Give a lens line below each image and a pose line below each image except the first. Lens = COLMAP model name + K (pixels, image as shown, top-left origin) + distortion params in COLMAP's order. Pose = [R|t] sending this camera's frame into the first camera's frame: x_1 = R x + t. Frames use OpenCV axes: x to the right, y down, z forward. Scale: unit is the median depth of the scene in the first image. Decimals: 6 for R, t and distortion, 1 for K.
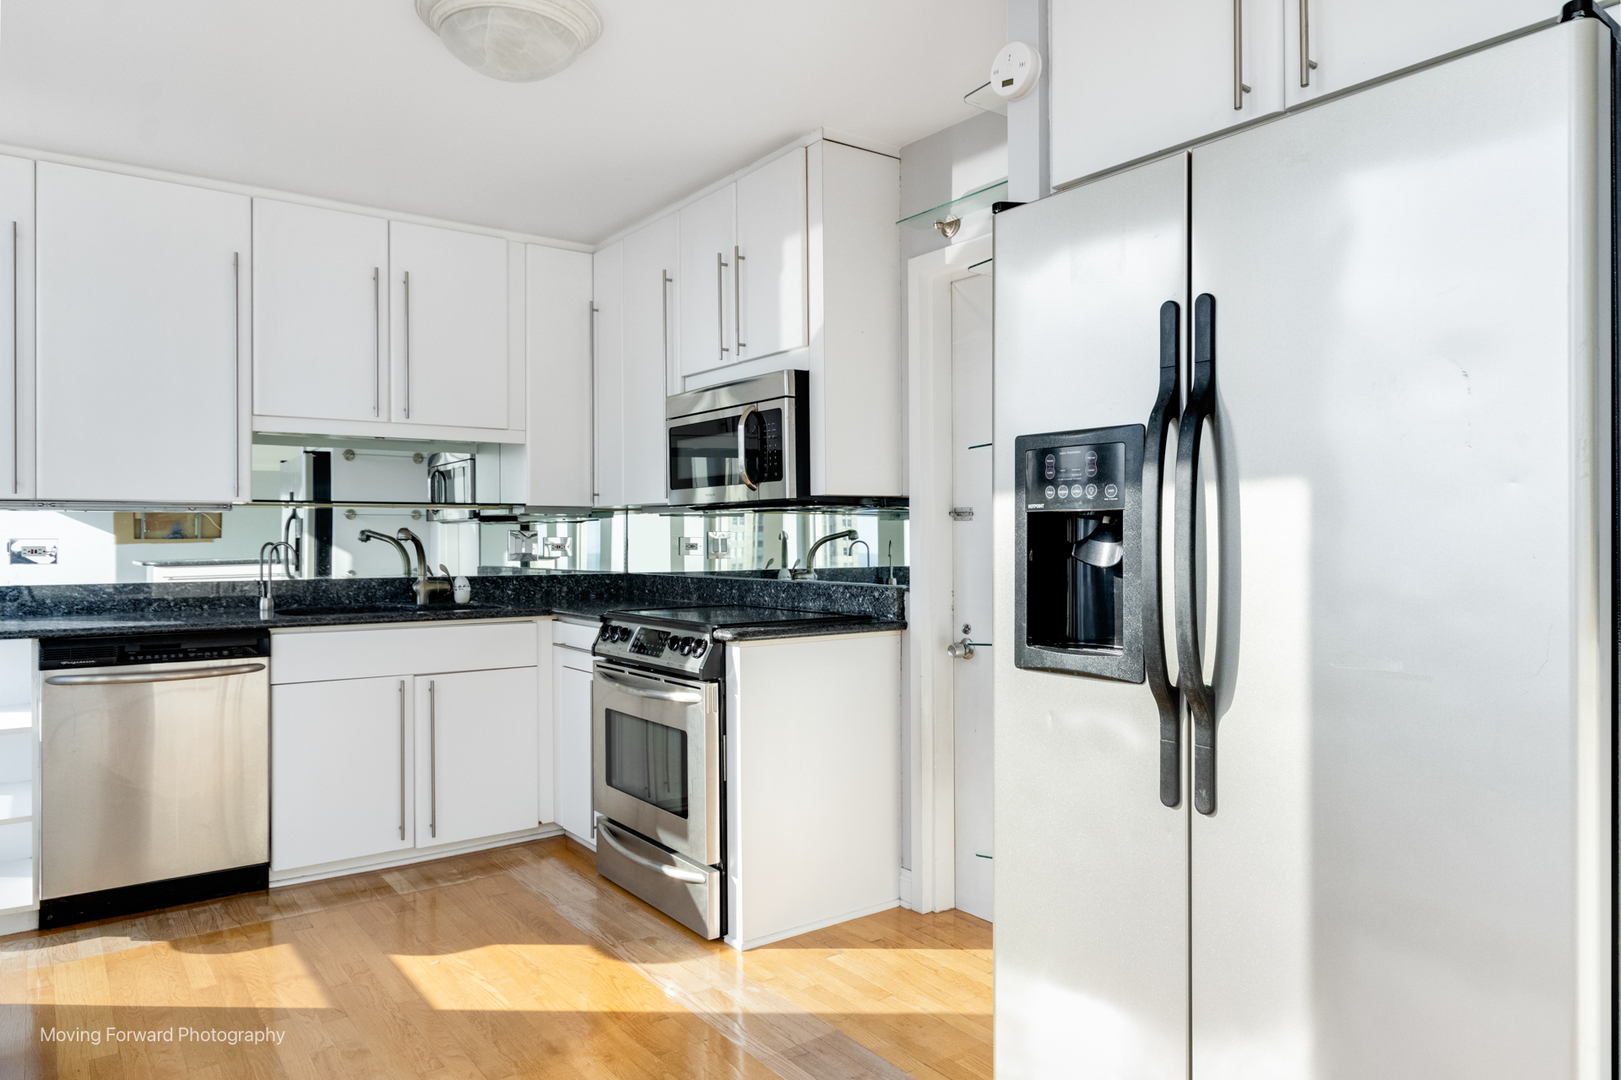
lens RADIAL K [[1044.5, 0, 807.5], [0, 1044.5, 532.2], [0, 0, 1]] dist [-0.005123, -0.001636]
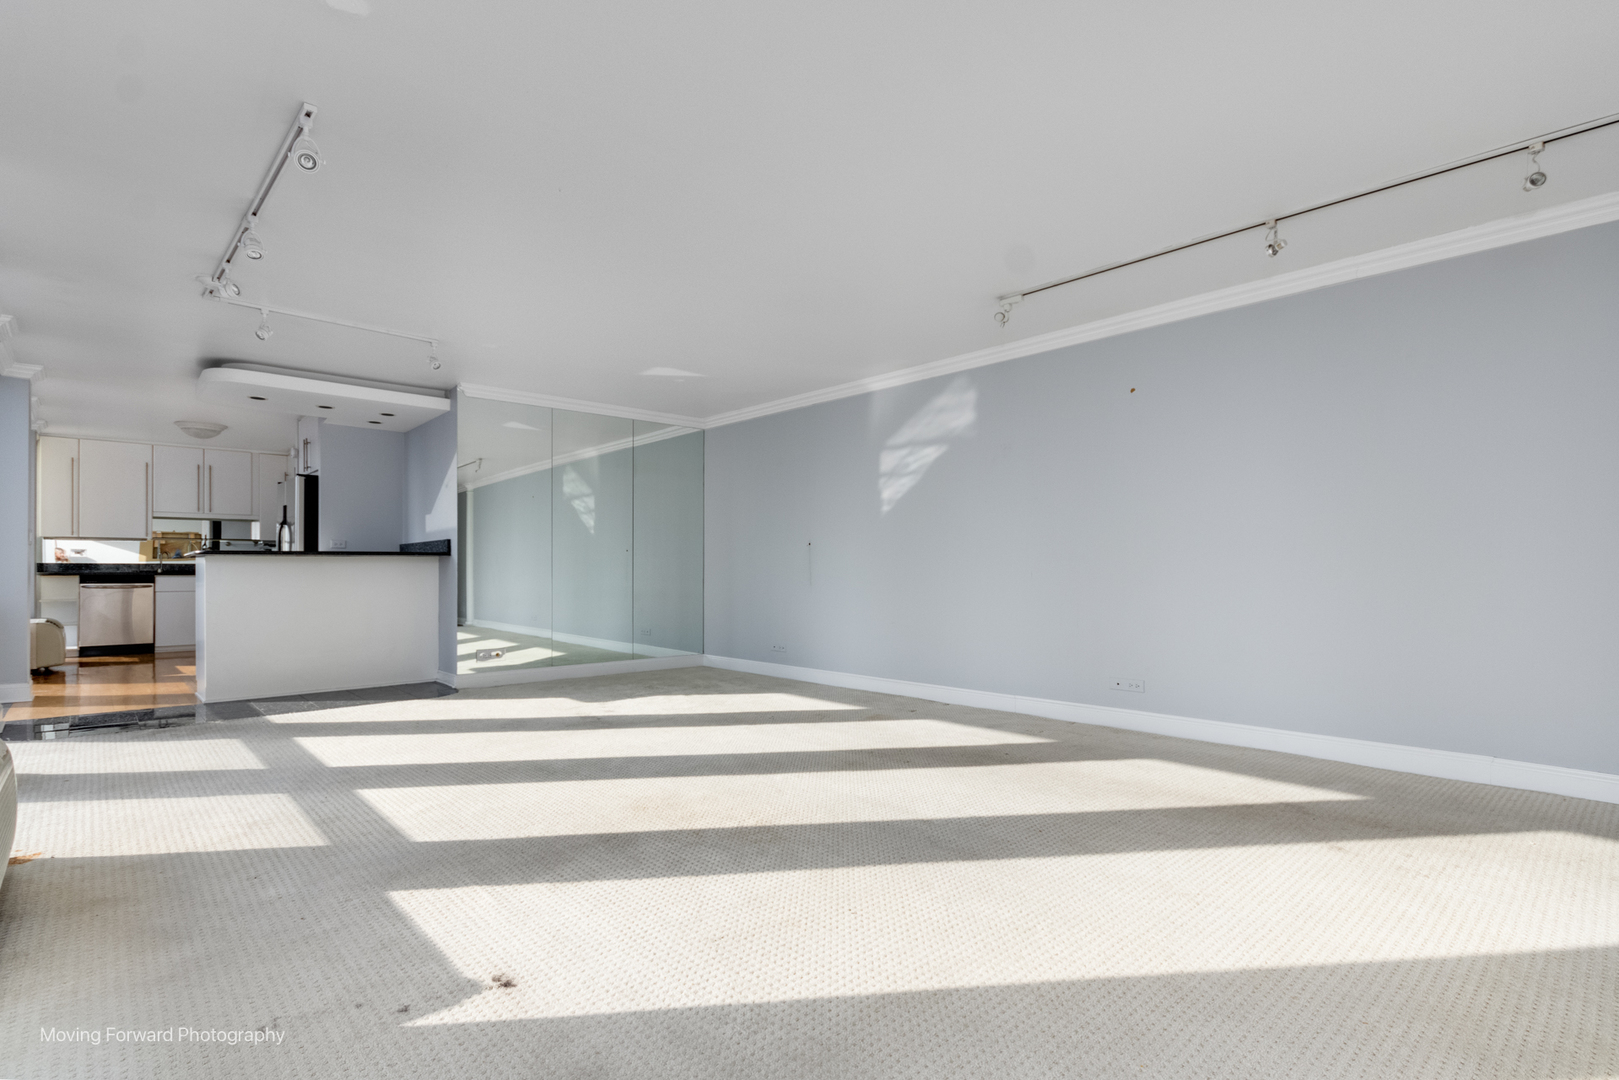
lens RADIAL K [[761.5, 0, 793.3], [0, 761.5, 557.4], [0, 0, 1]] dist [0.005287, 0.001440]
pose [[0.993713, 0.001111, 0.111949, 1.266265], [-0.000246, 0.999970, -0.007740, 0.052698], [-0.111954, 0.007664, 0.993684, -1.704026]]
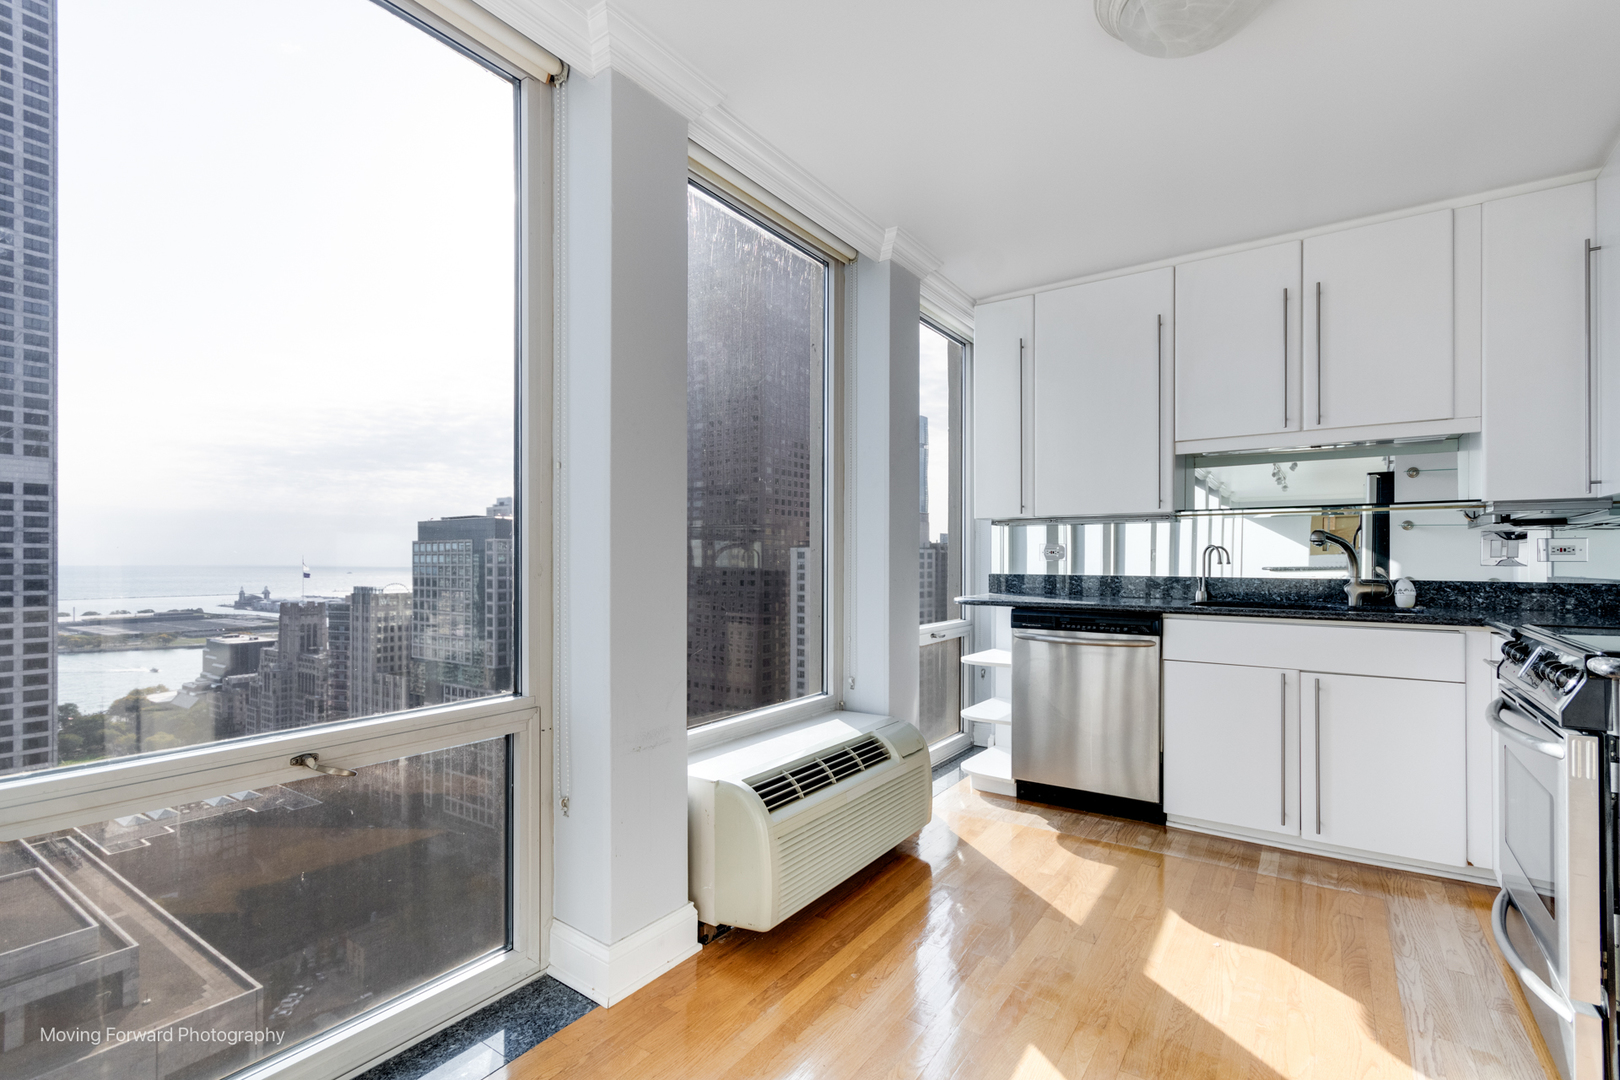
lens RADIAL K [[761.9, 0, 811.4], [0, 761.9, 557.3], [0, 0, 1]] dist [0.005287, 0.001440]
pose [[0.317882, 0.002930, -0.948126, 0.200722], [0.003362, 0.999985, 0.004218, 0.020451], [0.948124, -0.004529, 0.317868, 0.317898]]
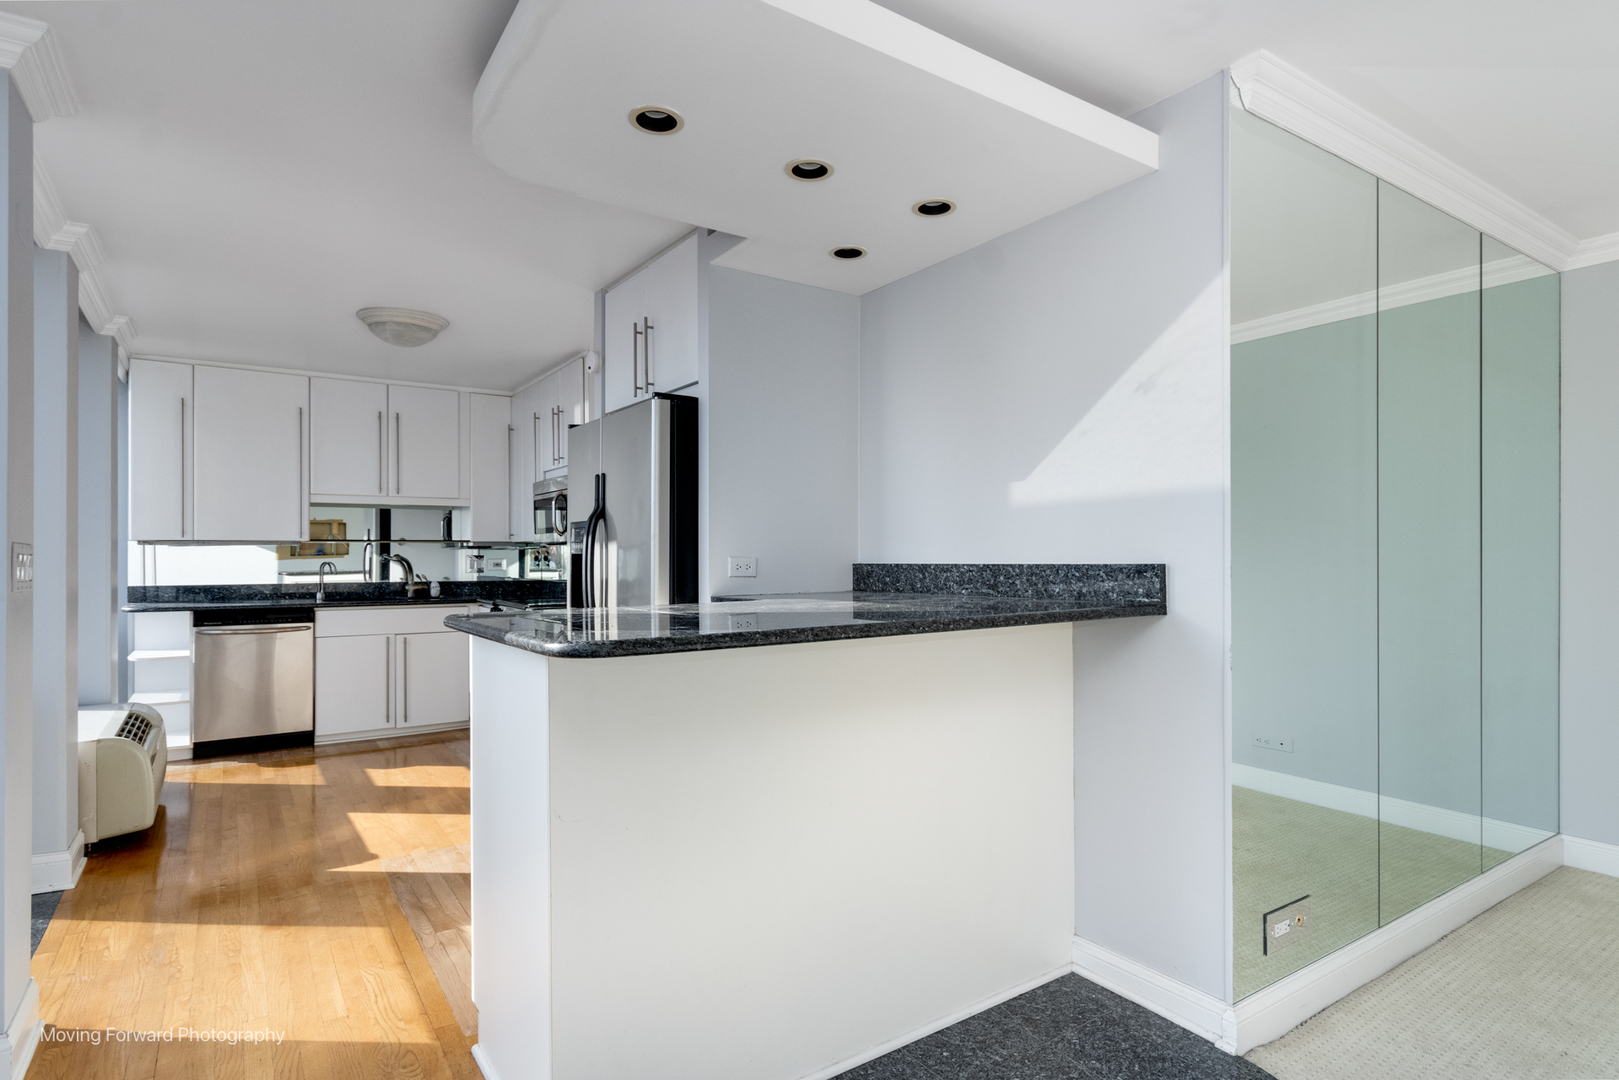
lens RADIAL K [[864.4, 0, 808.9], [0, 864.4, 549.2], [0, 0, 1]] dist [0.009891, -0.000774]
pose [[0.998933, 0.001424, -0.046167, 0.453080], [-0.001462, 0.999999, -0.000790, -0.014543], [0.046166, 0.000857, 0.998933, -0.532801]]
